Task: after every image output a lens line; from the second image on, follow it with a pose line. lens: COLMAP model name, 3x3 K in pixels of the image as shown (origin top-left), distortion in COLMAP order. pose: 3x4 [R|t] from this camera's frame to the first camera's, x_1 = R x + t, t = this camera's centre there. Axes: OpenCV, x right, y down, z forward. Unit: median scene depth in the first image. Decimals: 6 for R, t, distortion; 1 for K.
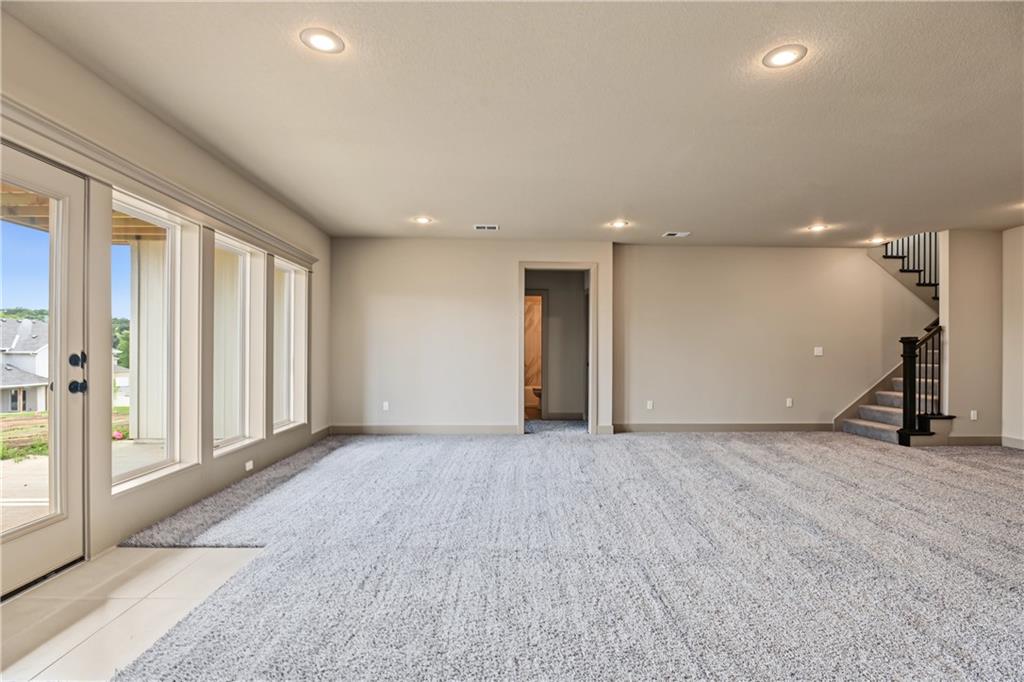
lens RADIAL K [[489.9, 0, 514.3], [0, 489.9, 347.0], [0, 0, 1]] dist [-0.011515, -0.001551]
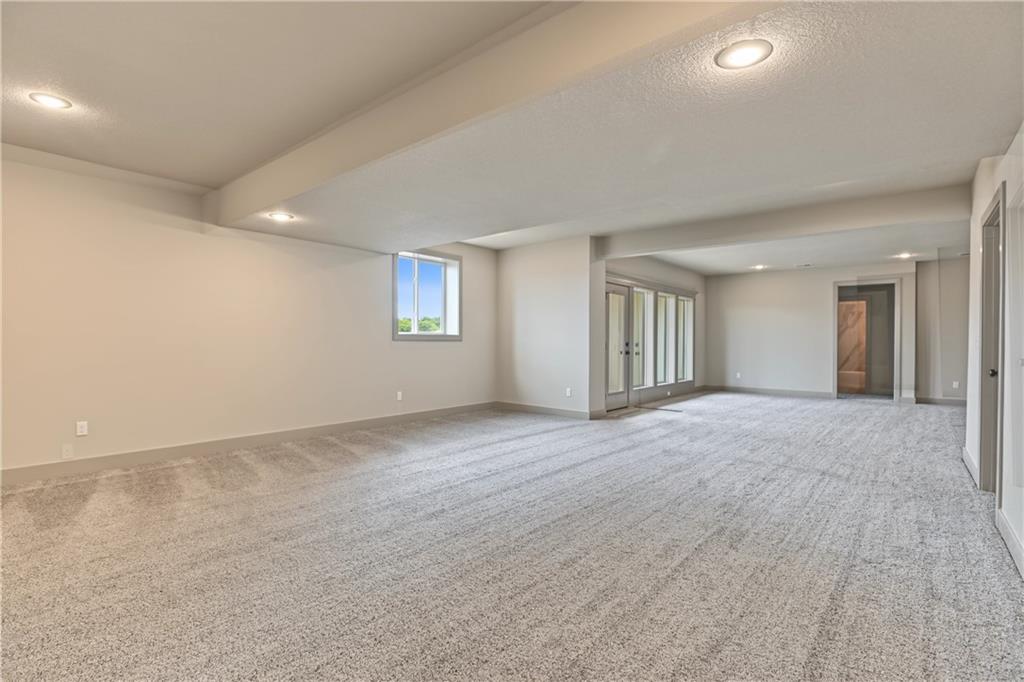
lens RADIAL K [[489.9, 0, 514.3], [0, 489.9, 342.4], [0, 0, 1]] dist [-0.011515, -0.001551]
pose [[0.749254, 0.002882, -0.662276, 0.266592], [0.002684, 0.999969, 0.007388, -0.004620], [0.662277, -0.007313, 0.749223, -0.750396]]
